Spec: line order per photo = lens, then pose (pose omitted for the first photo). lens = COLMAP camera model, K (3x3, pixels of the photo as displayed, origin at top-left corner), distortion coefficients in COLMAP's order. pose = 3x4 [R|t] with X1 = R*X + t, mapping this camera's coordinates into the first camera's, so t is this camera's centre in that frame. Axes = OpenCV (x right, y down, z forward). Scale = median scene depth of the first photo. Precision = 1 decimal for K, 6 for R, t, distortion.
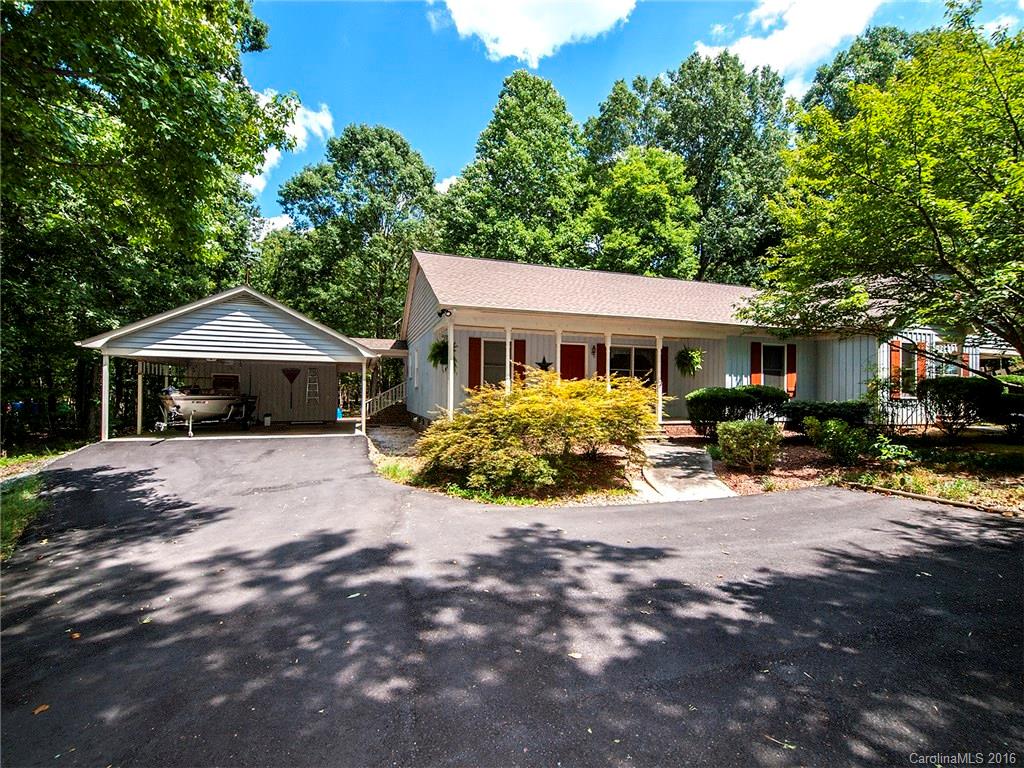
lens RADIAL K [[417.6, 0, 516.0], [0, 417.6, 385.0], [0, 0, 1]] dist [0.003015, 0.000212]
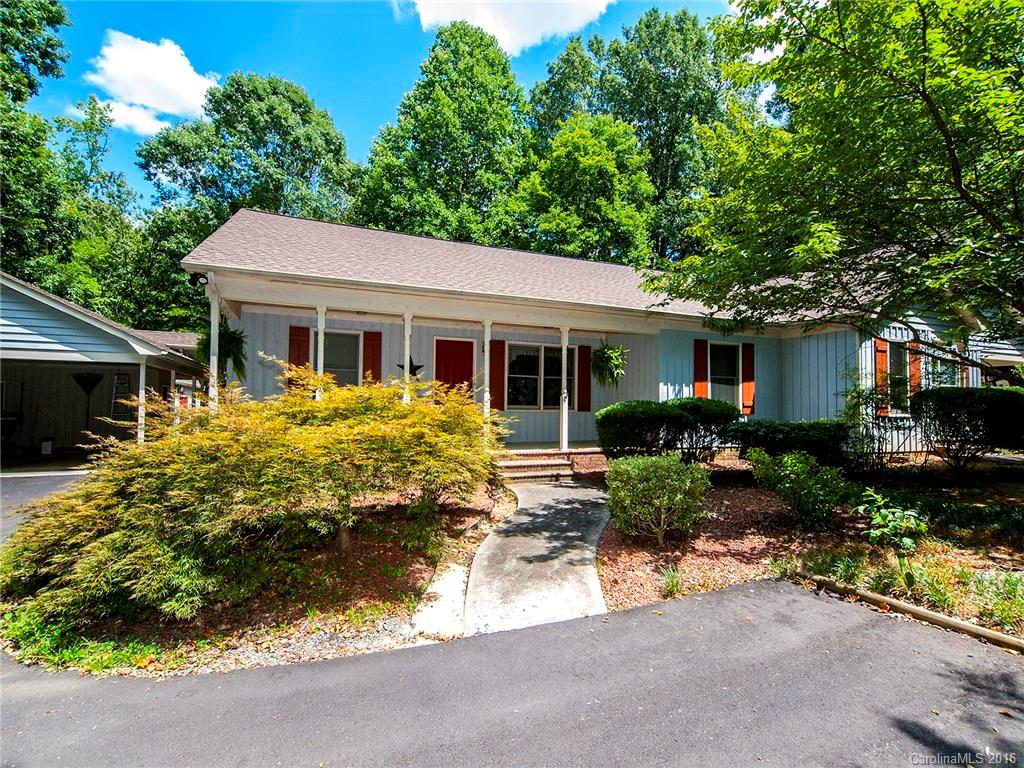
lens RADIAL K [[469.5, 0, 507.9], [0, 469.5, 387.4], [0, 0, 1]] dist [0.012721, -0.001810]
pose [[0.997142, 0.003691, 0.075464, 0.174544], [-0.001957, 0.999732, -0.023046, 0.001890], [-0.075529, 0.022833, 0.996882, 0.204561]]
